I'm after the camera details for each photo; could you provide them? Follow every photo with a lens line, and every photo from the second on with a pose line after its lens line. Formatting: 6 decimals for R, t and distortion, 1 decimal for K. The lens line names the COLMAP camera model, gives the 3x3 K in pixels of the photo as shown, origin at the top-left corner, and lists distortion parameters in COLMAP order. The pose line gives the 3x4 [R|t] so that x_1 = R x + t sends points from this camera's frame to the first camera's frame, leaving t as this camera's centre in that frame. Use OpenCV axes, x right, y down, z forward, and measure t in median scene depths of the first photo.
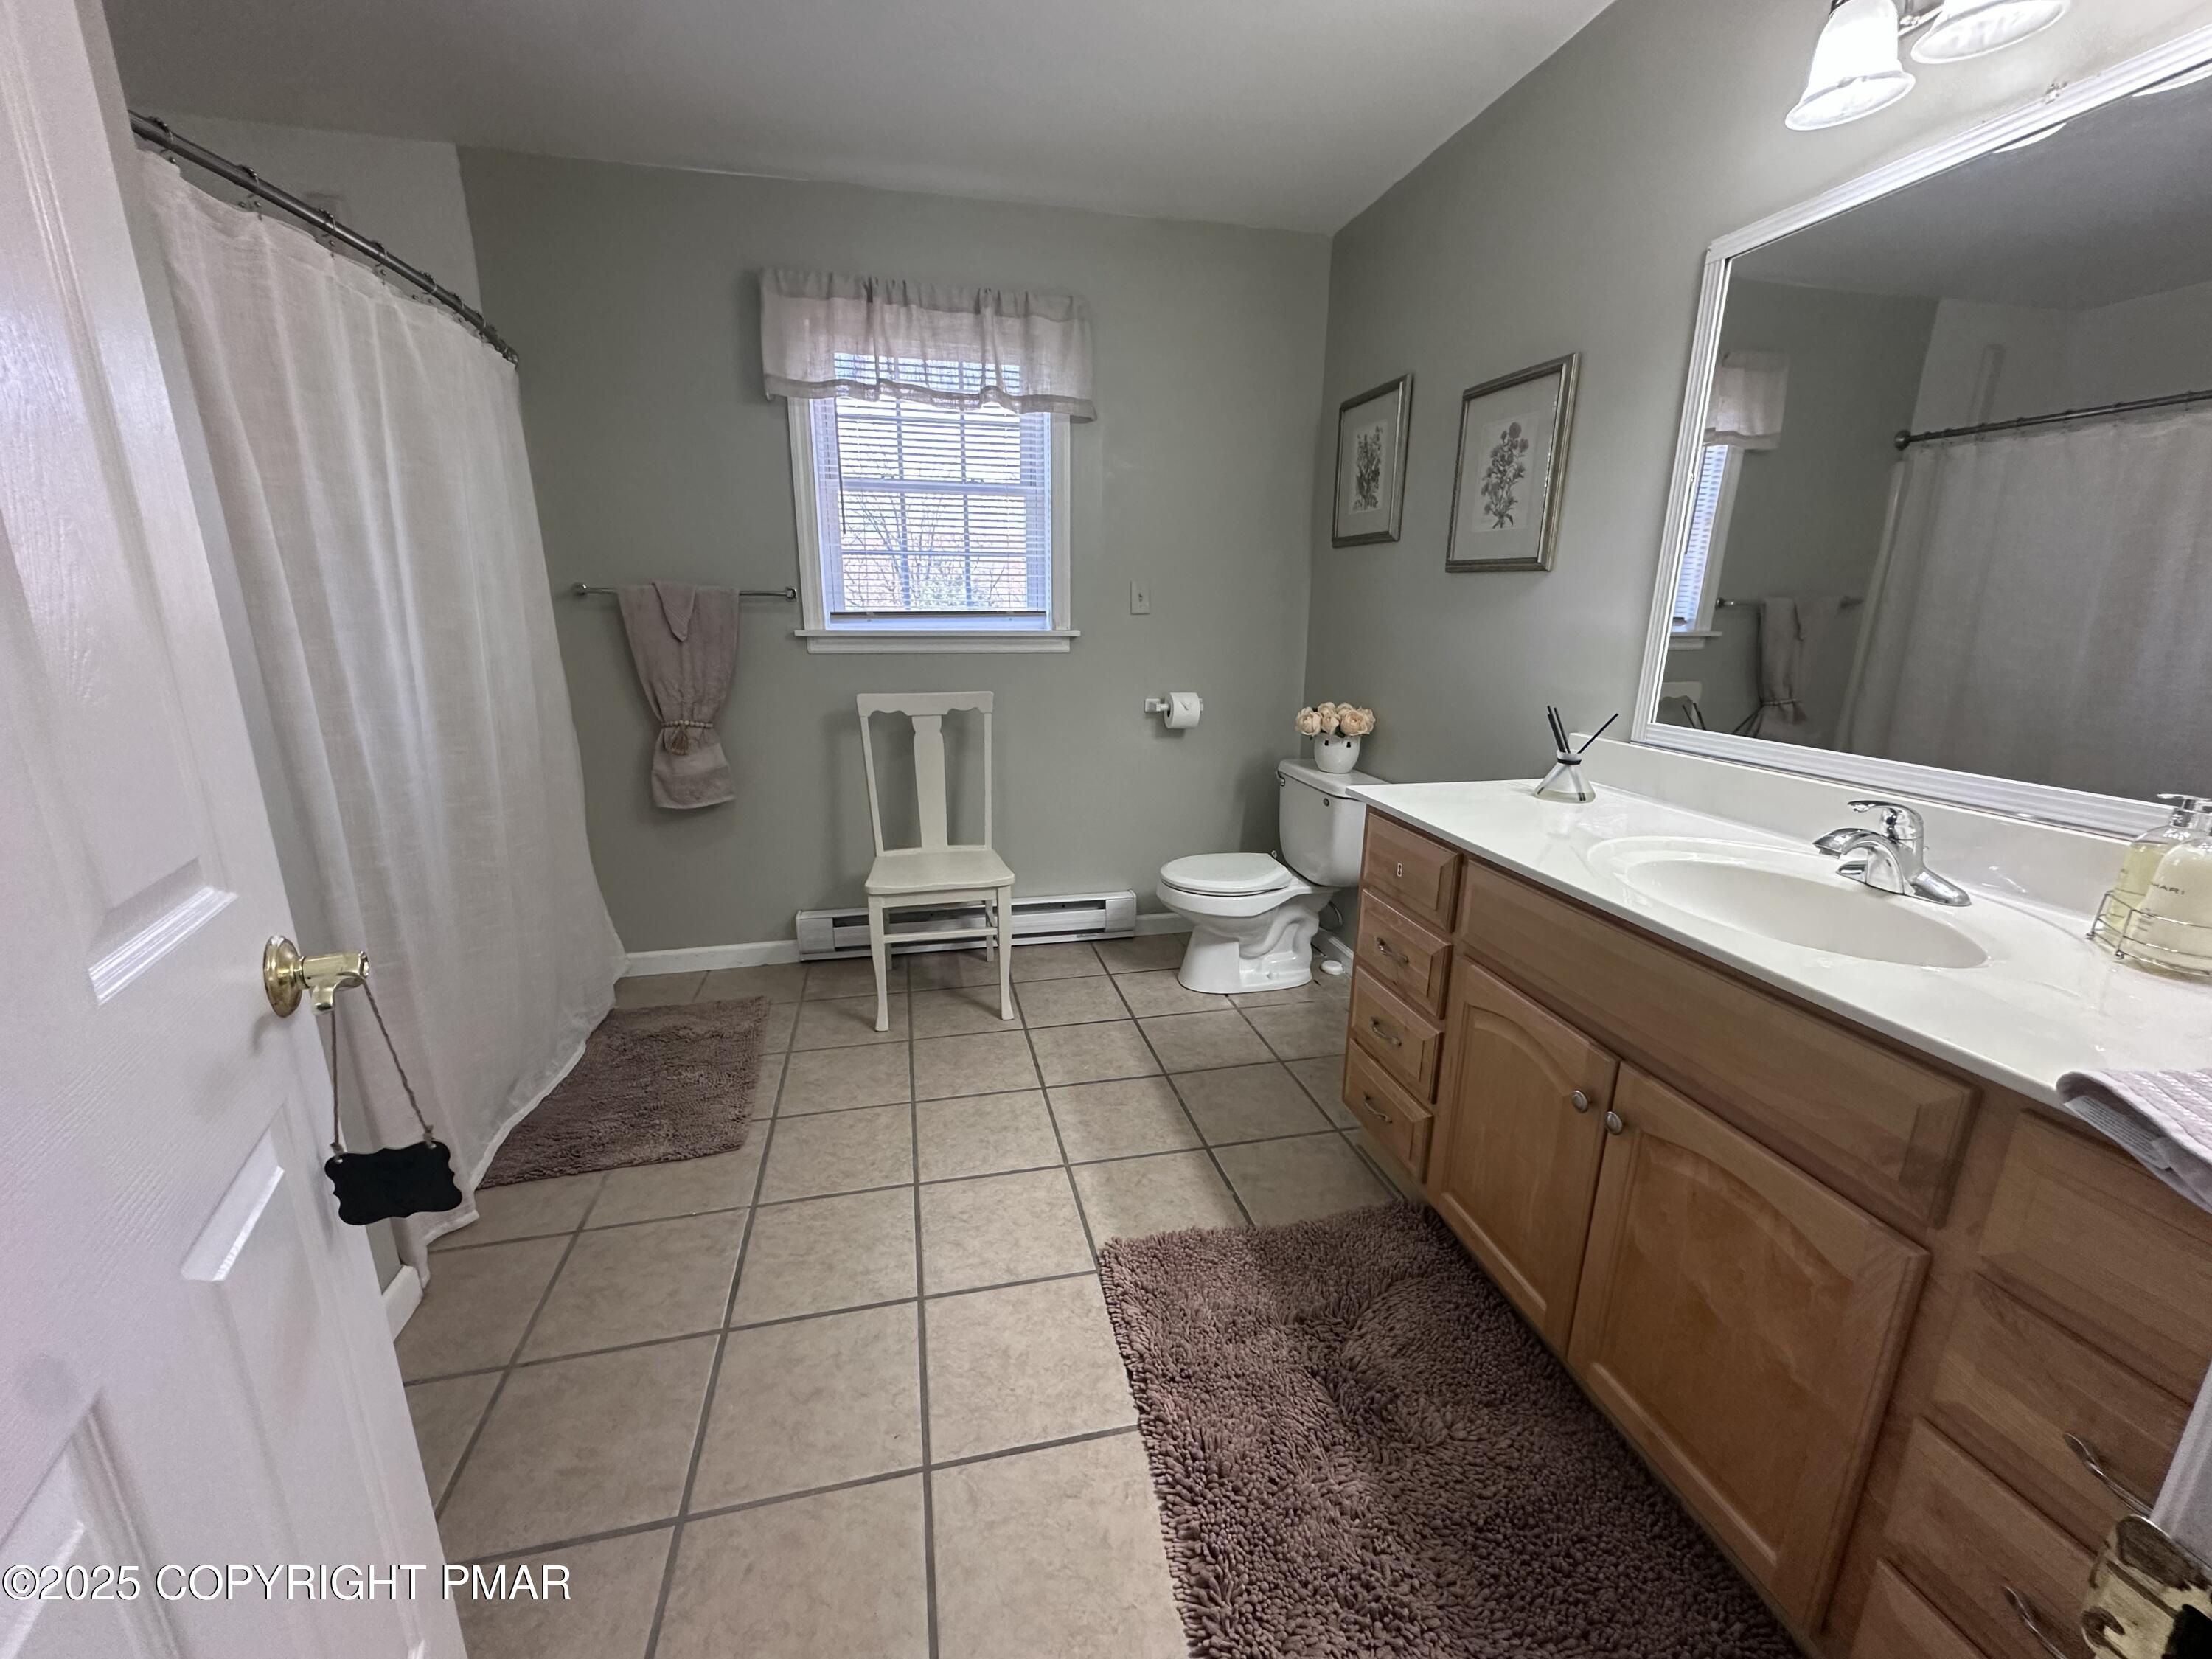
lens RADIAL K [[875.6, 0, 1108.9], [0, 875.6, 832.6], [0, 0, 1]] dist [-0.005729, 0.000441]
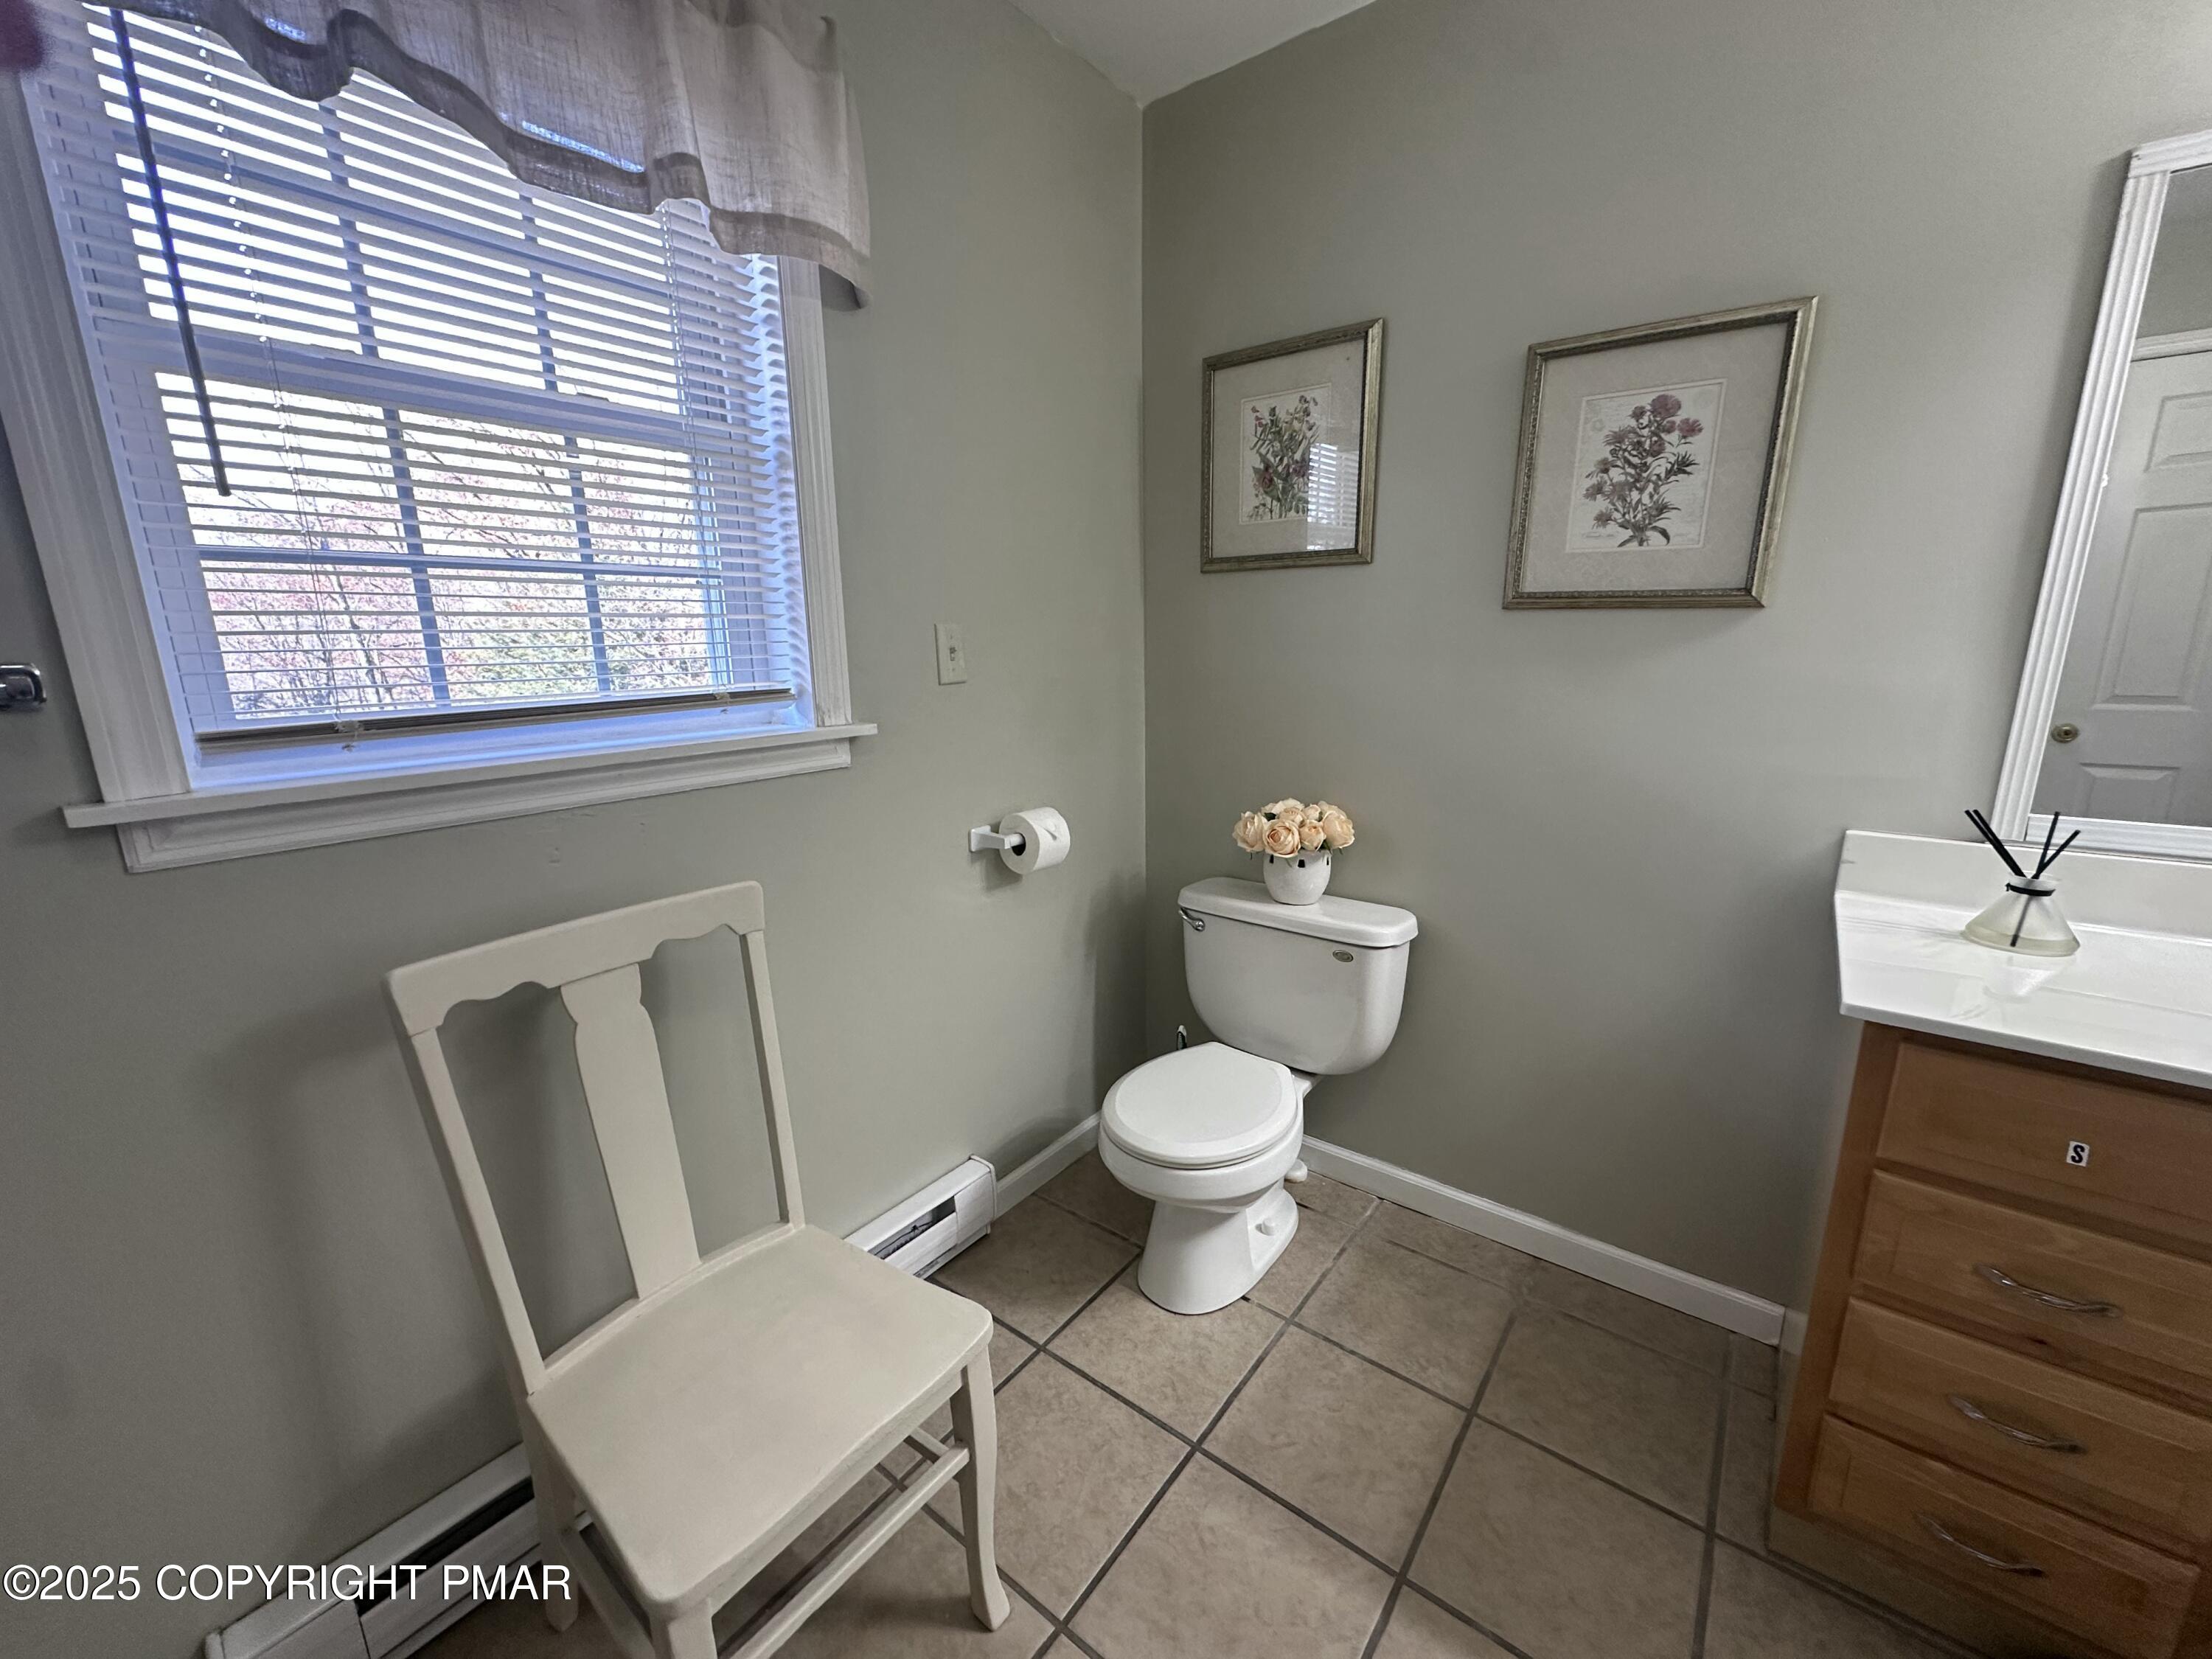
lens RADIAL K [[875.6, 0, 1108.9], [0, 875.6, 832.6], [0, 0, 1]] dist [-0.005729, 0.000441]
pose [[0.779218, -0.157507, 0.606639, -0.333829], [0.179949, 0.983379, 0.024181, -0.212527], [-0.600365, 0.090322, 0.794609, 0.707063]]
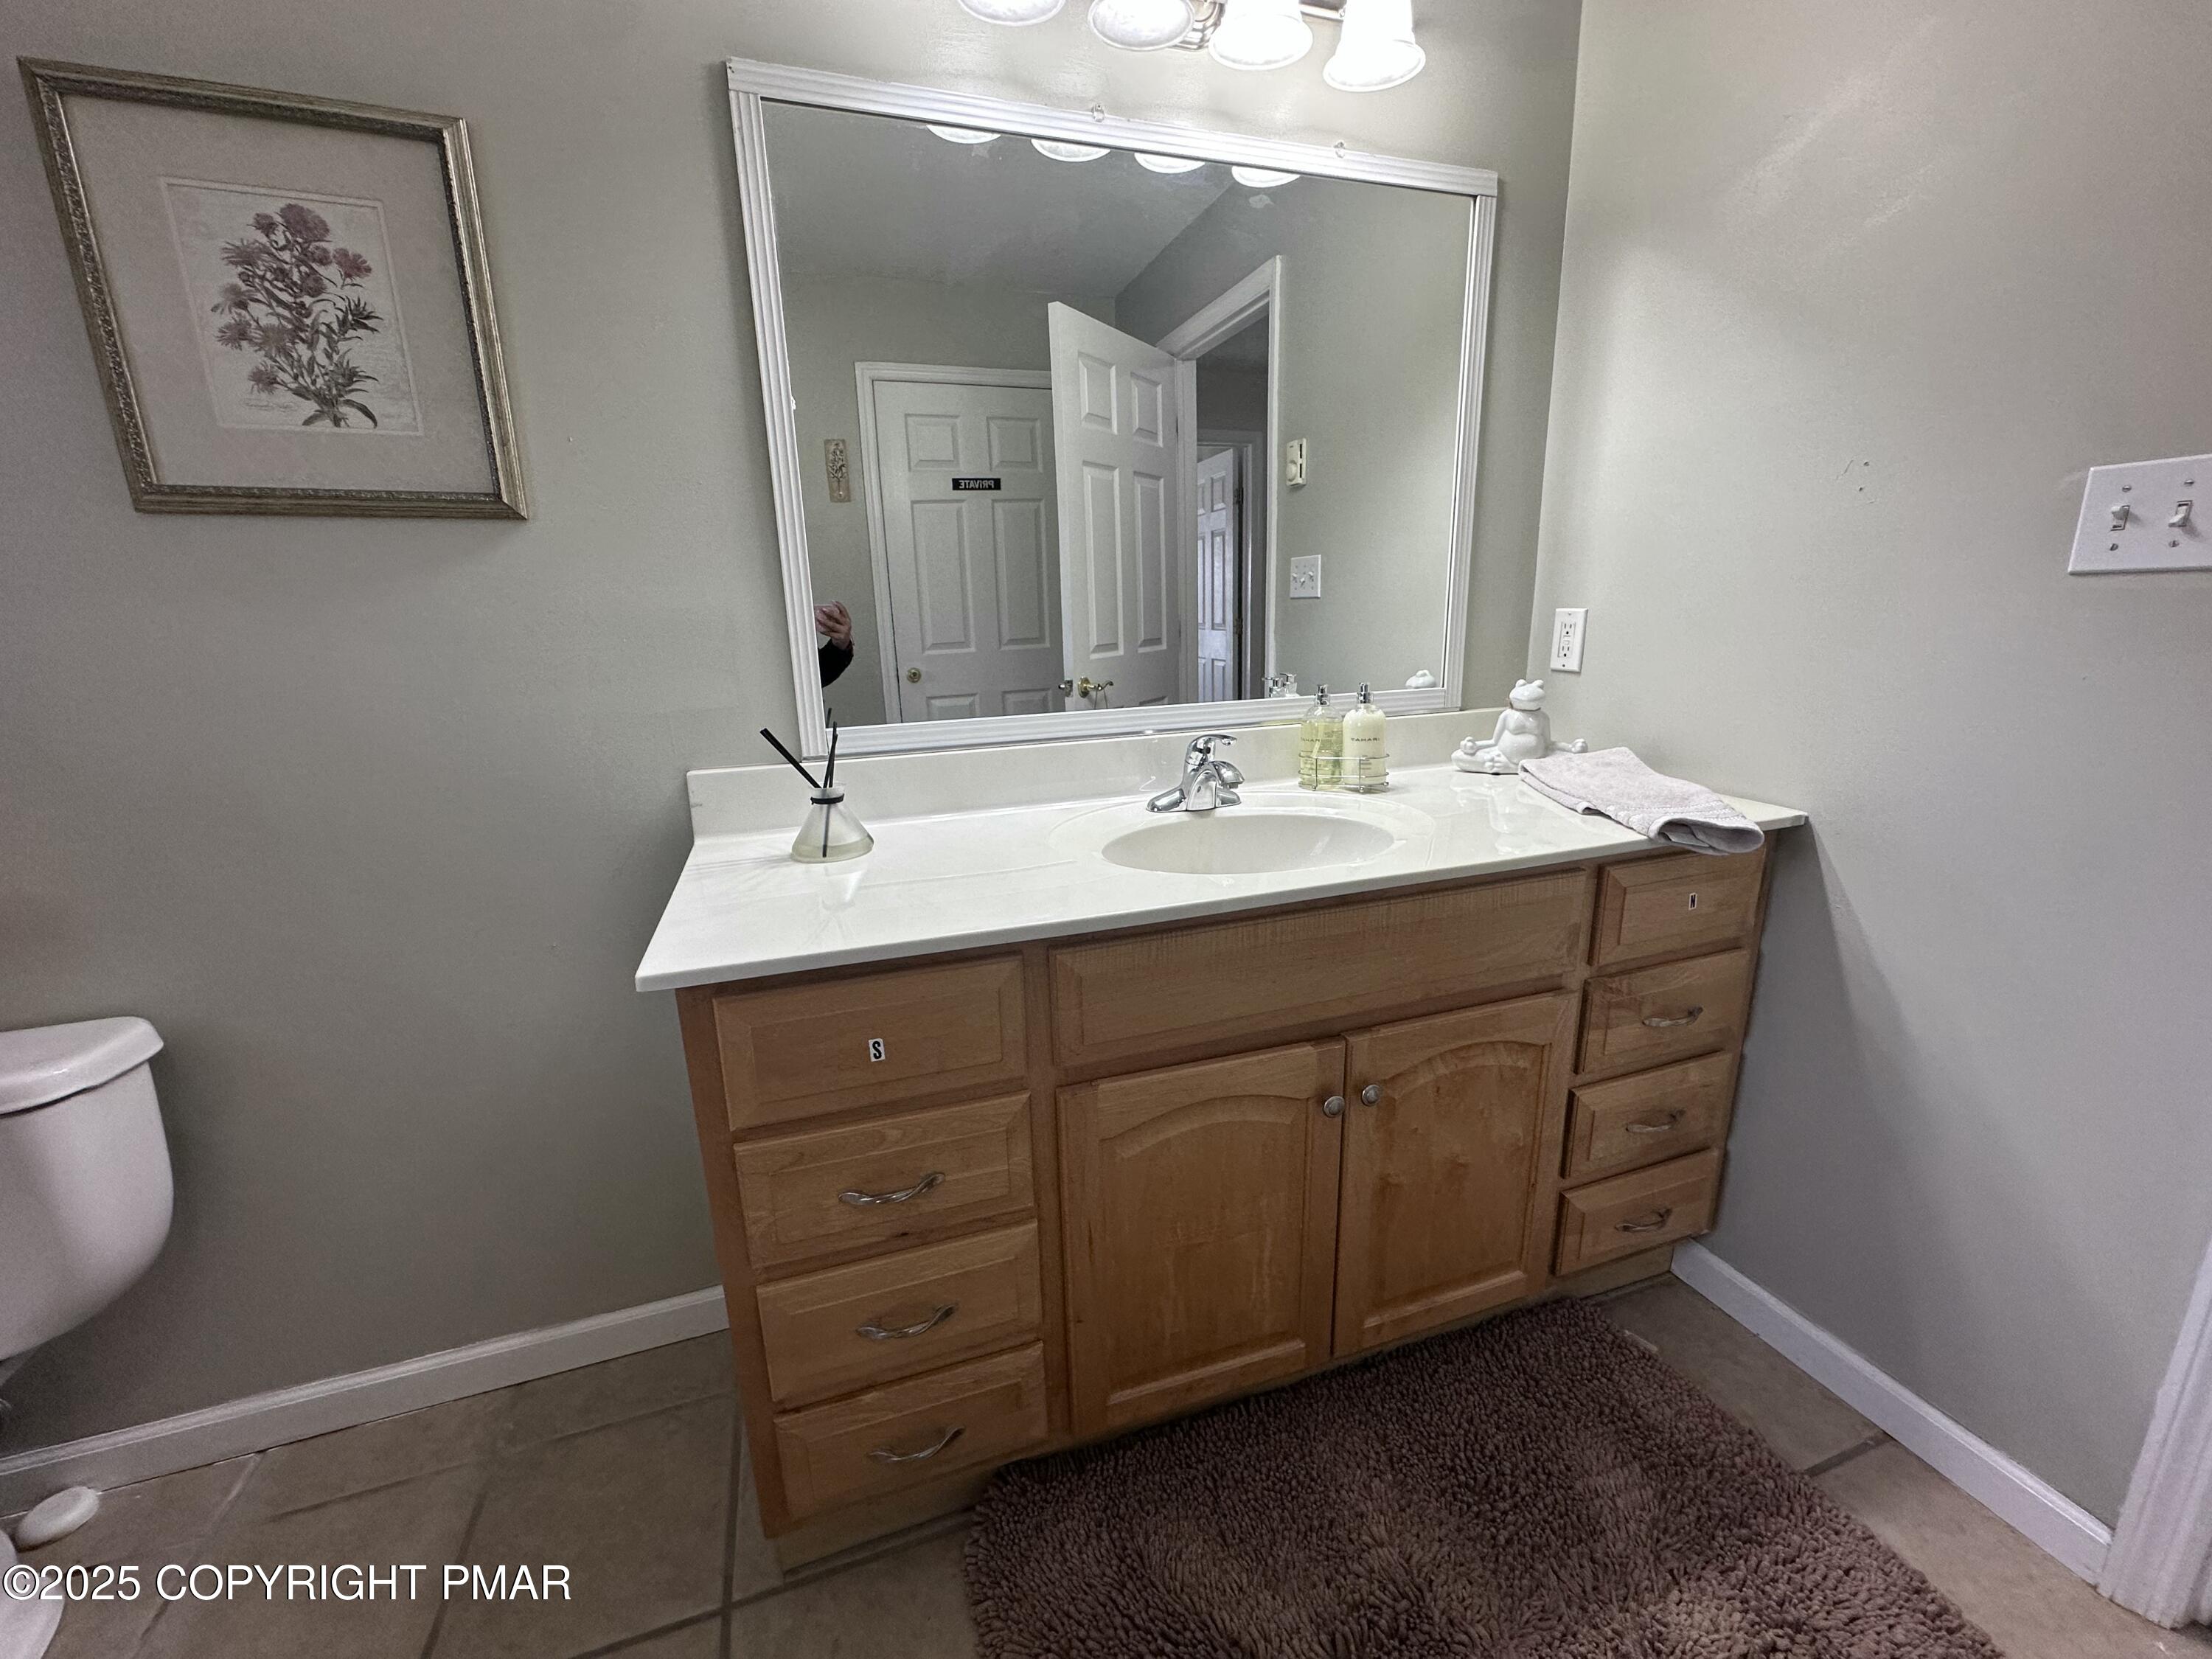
lens RADIAL K [[888.4, 0, 1096.1], [0, 888.4, 831.3], [0, 0, 1]] dist [-0.002234, 0.000307]
pose [[-0.099233, -0.252404, 0.962520, -0.135767], [0.278601, 0.921560, 0.270386, -0.149210], [-0.955267, 0.294990, -0.021129, 0.651983]]
